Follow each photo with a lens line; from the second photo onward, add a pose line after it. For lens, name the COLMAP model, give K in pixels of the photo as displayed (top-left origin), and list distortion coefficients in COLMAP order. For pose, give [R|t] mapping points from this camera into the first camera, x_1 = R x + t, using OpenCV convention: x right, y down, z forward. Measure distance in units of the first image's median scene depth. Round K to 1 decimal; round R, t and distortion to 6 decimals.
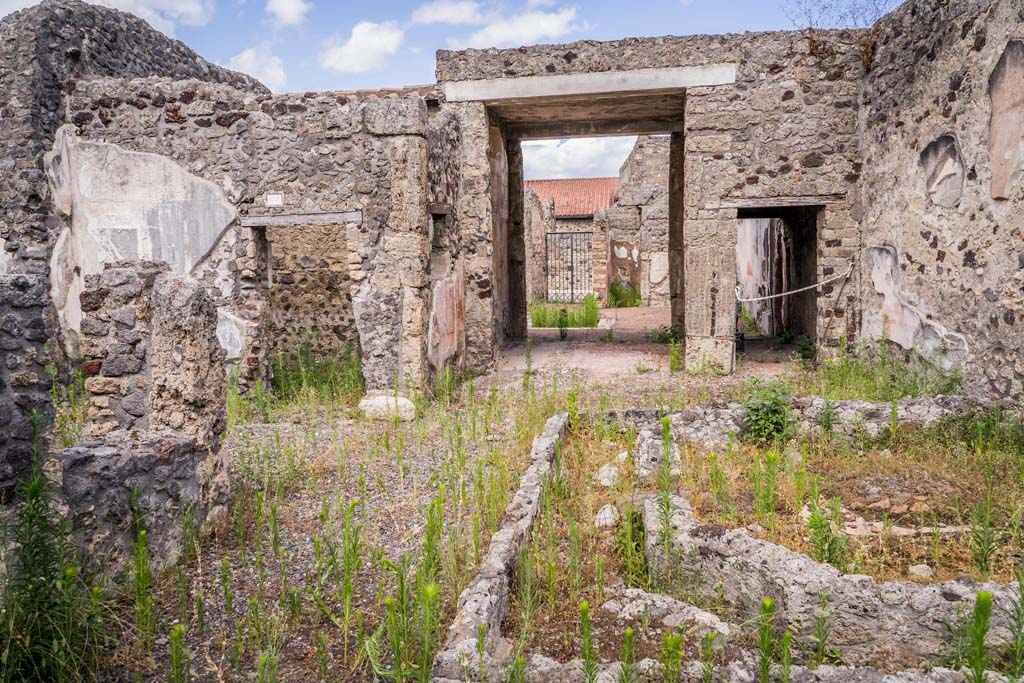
lens RADIAL K [[819.8, 0, 512.0], [0, 819.8, 341.5], [0, 0, 1]] dist [-0.003135, -0.000148]
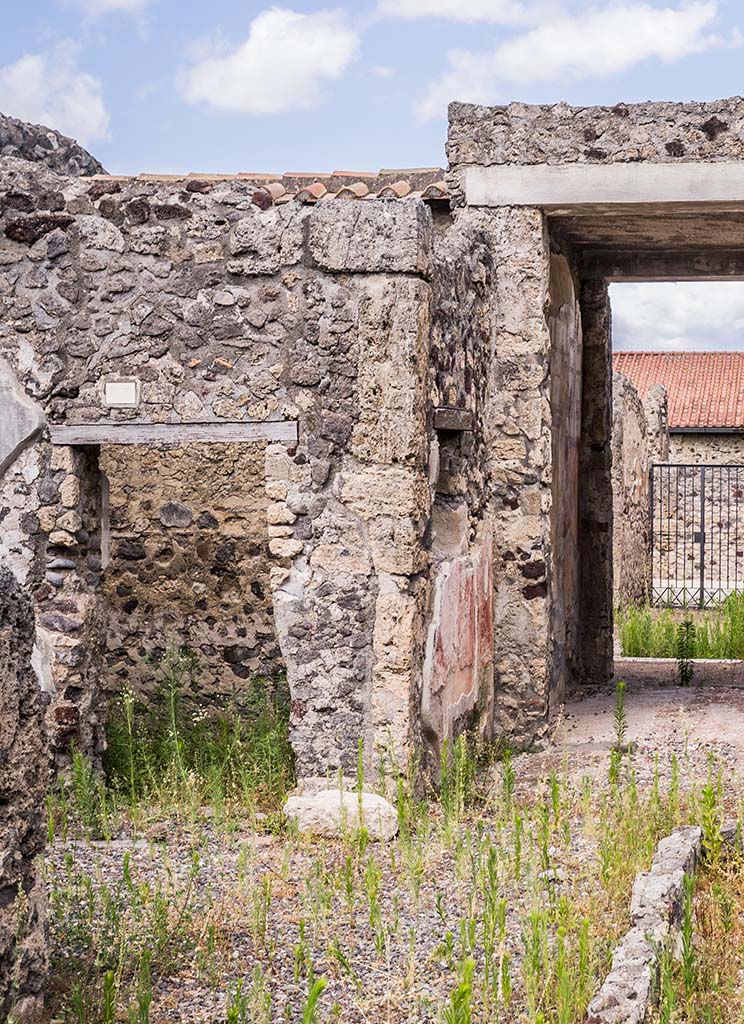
lens RADIAL K [[3552.0, 0, 372.0], [0, 3552.0, 512.0], [0, 0, 1]] dist [-0.071863, 1.108420]
pose [[0.997868, 0.022364, 0.061316, -0.268075], [-0.020685, 0.999397, -0.027880, -0.043205], [-0.061902, 0.026552, 0.997729, -1.166127]]
